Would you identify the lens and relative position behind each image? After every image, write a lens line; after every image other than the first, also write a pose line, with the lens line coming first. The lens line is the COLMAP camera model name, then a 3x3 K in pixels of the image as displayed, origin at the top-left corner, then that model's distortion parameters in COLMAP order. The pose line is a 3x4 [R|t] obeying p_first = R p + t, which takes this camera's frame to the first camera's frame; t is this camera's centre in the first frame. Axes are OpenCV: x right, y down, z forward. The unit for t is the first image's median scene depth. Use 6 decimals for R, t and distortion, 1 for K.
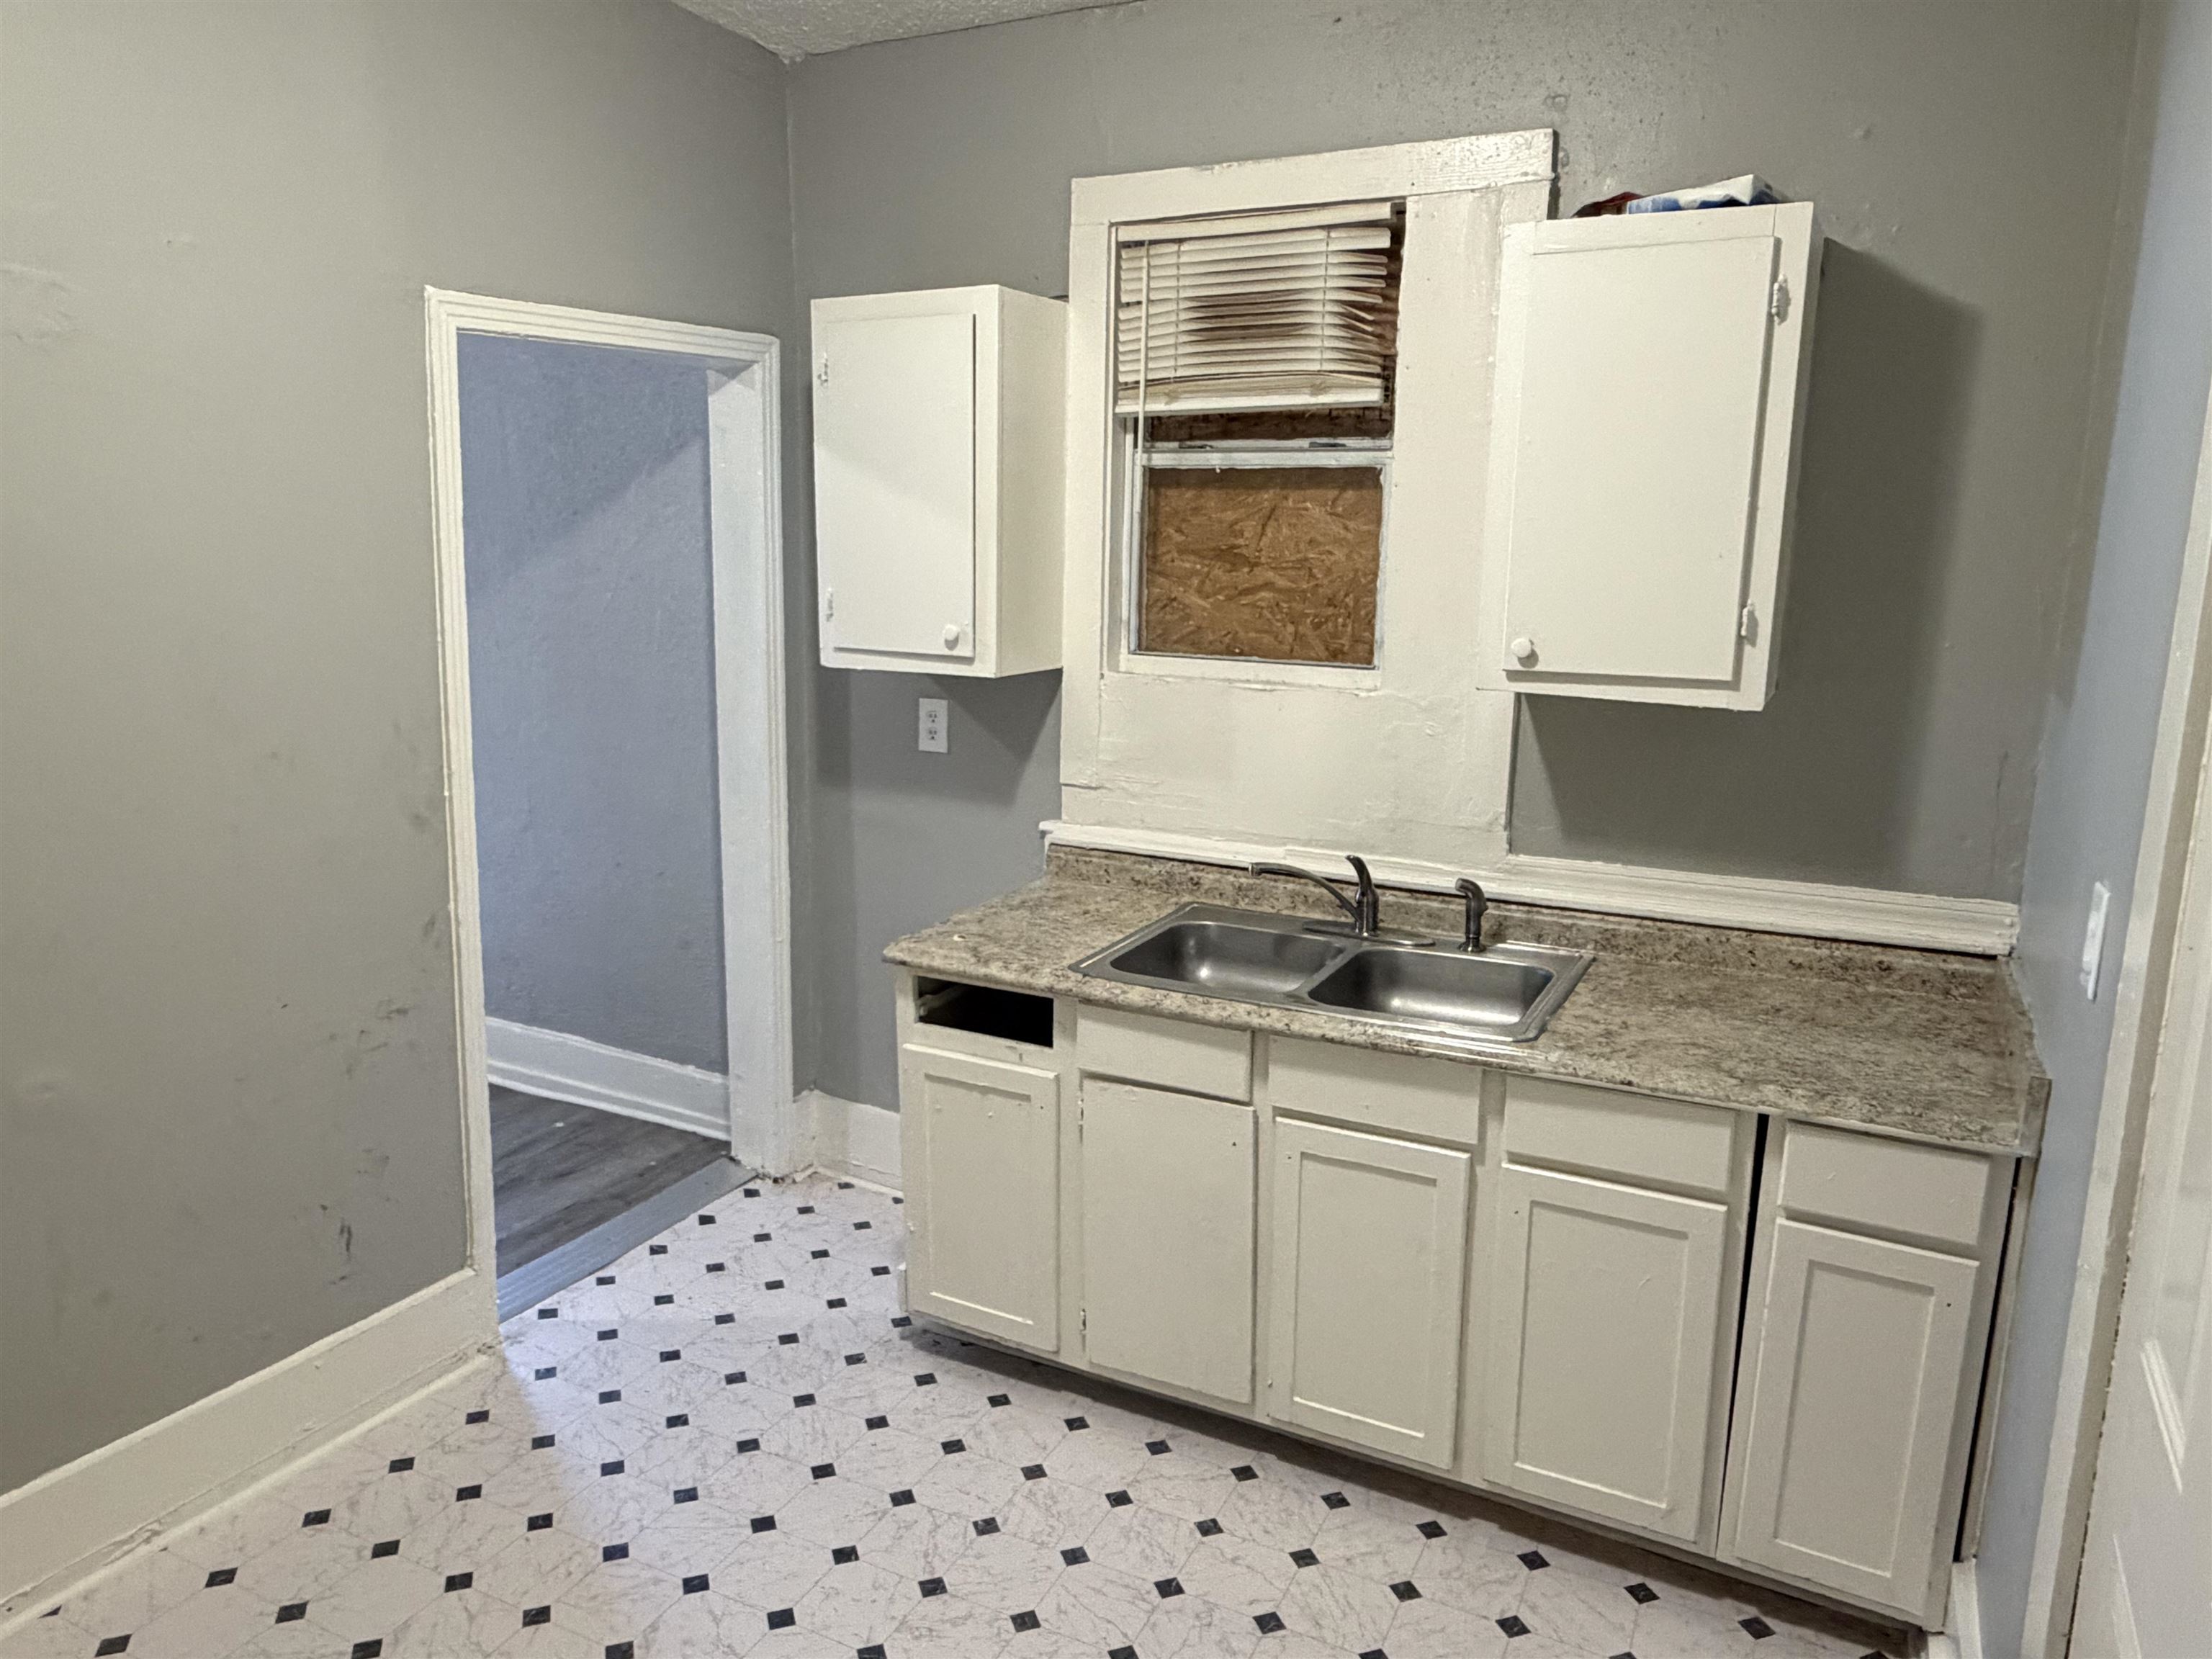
lens RADIAL K [[1497.5, 0, 1097.8], [0, 1497.5, 821.3], [0, 0, 1]] dist [-0.011245, 0.018216]
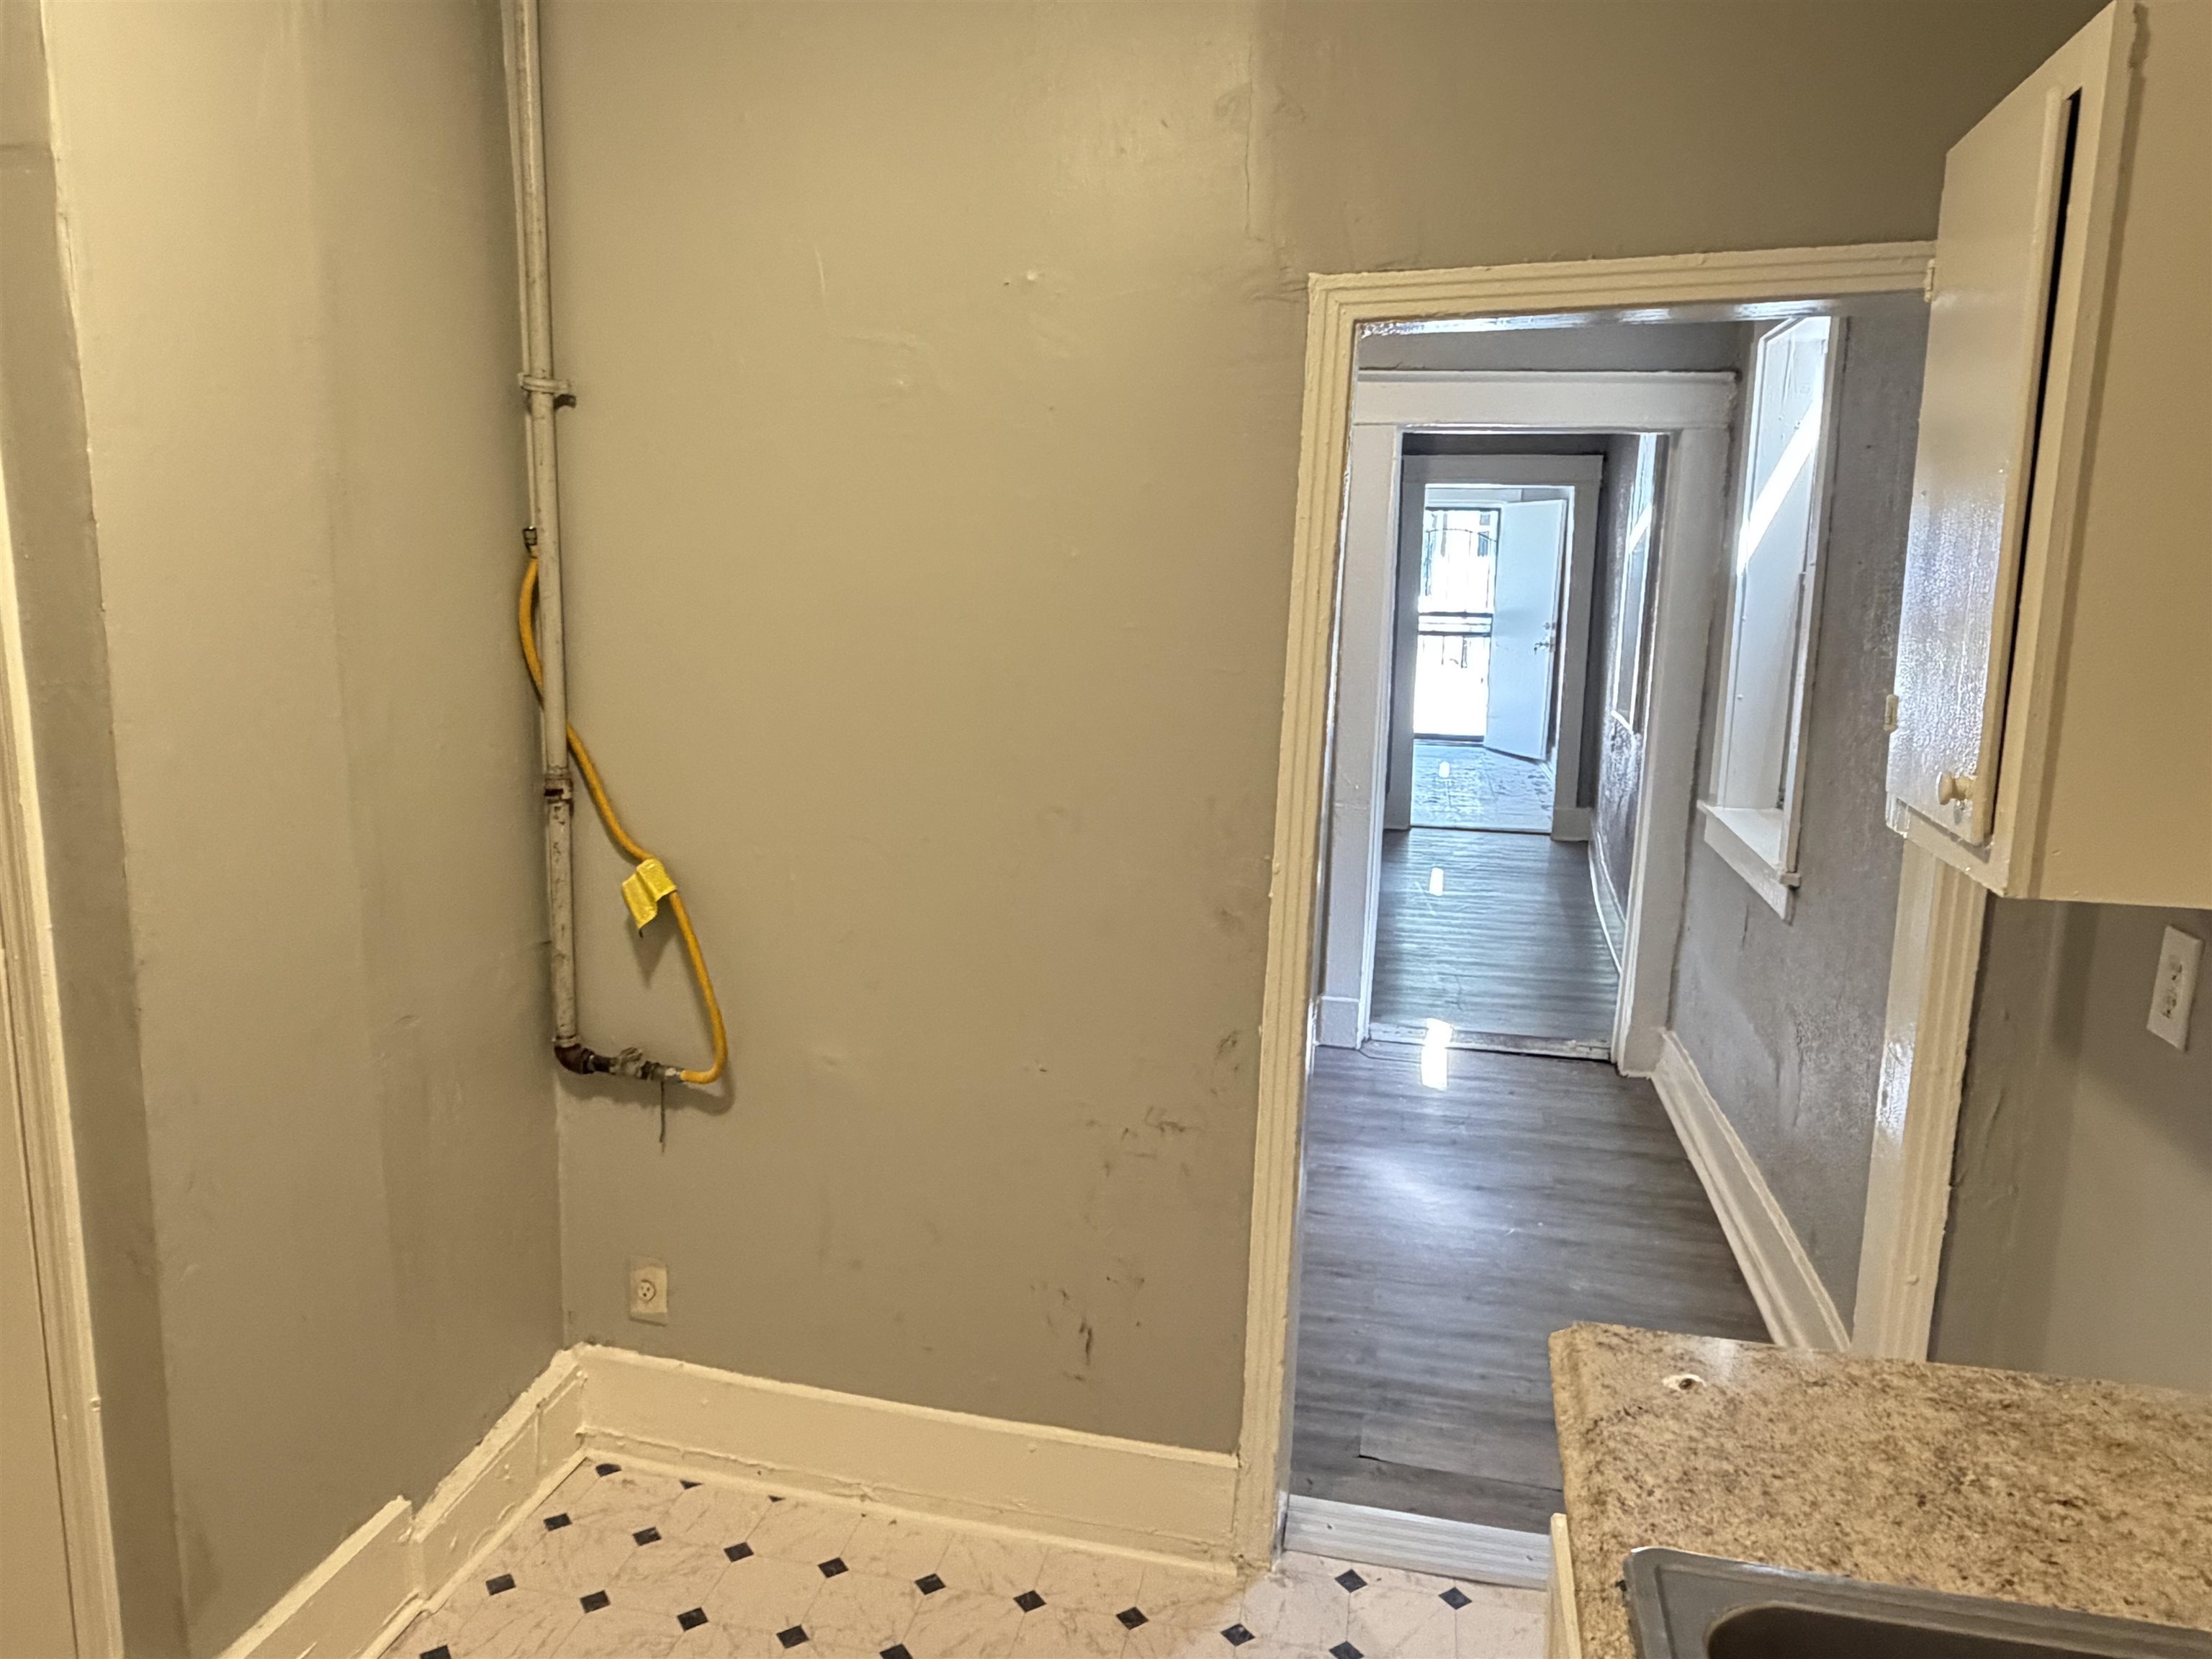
lens RADIAL K [[1497.5, 0, 1091.0], [0, 1497.5, 833.4], [0, 0, 1]] dist [-0.011245, 0.018216]
pose [[0.250088, 0.154393, -0.955834, 0.309136], [-0.200620, 0.974043, 0.104844, -0.113903], [0.947211, 0.165539, 0.274570, 0.654585]]
